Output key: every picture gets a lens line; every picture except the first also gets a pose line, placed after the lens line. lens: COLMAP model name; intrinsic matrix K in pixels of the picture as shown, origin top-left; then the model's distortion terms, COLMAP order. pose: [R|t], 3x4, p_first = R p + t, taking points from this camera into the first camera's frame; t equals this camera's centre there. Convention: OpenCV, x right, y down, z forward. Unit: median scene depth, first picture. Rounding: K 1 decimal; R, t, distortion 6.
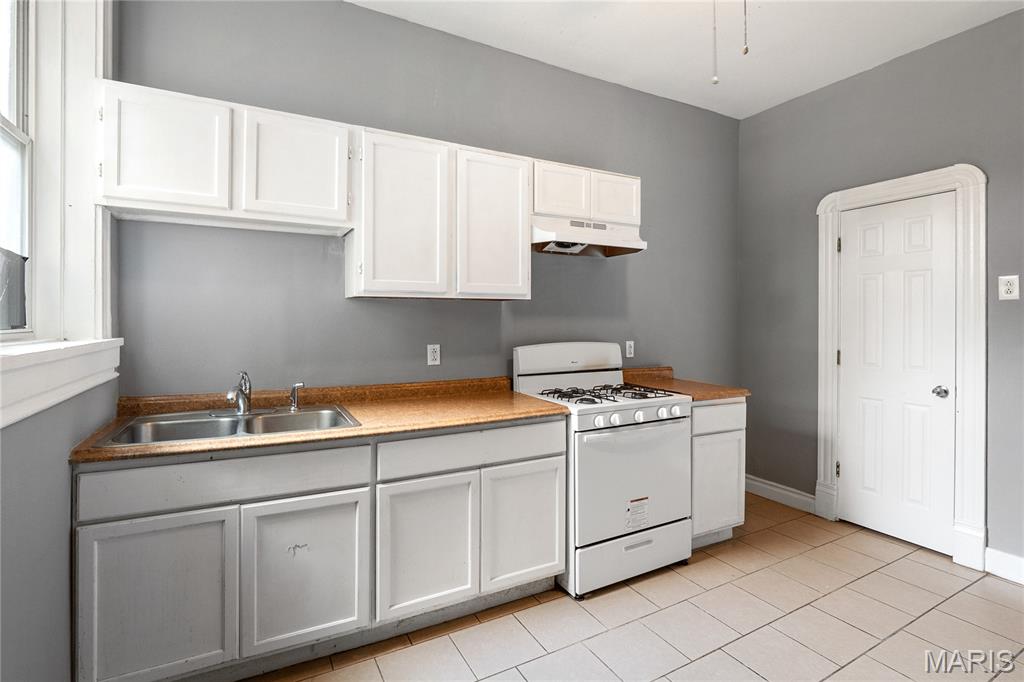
lens RADIAL K [[485.4, 0, 522.6], [0, 485.4, 323.1], [0, 0, 1]] dist [-0.004093, -0.001620]
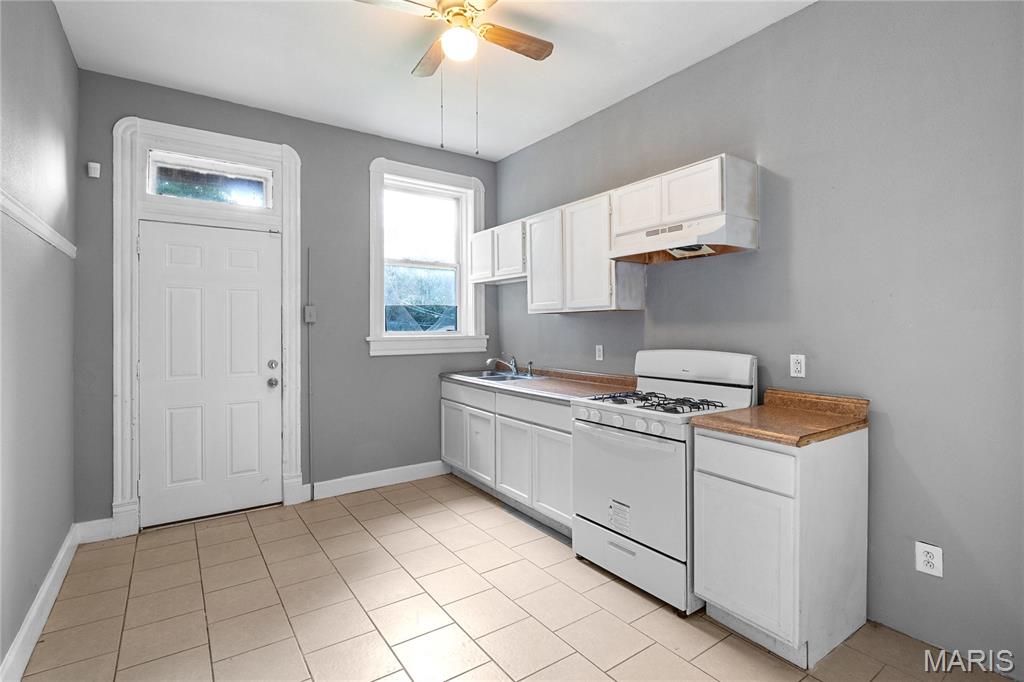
lens RADIAL K [[485.4, 0, 515.3], [0, 485.4, 331.9], [0, 0, 1]] dist [-0.004093, -0.001620]
pose [[0.111984, 0.004155, -0.993701, 1.163492], [-0.006834, 0.999971, 0.003411, 0.003743], [0.993687, 0.006409, 0.112009, 0.632794]]
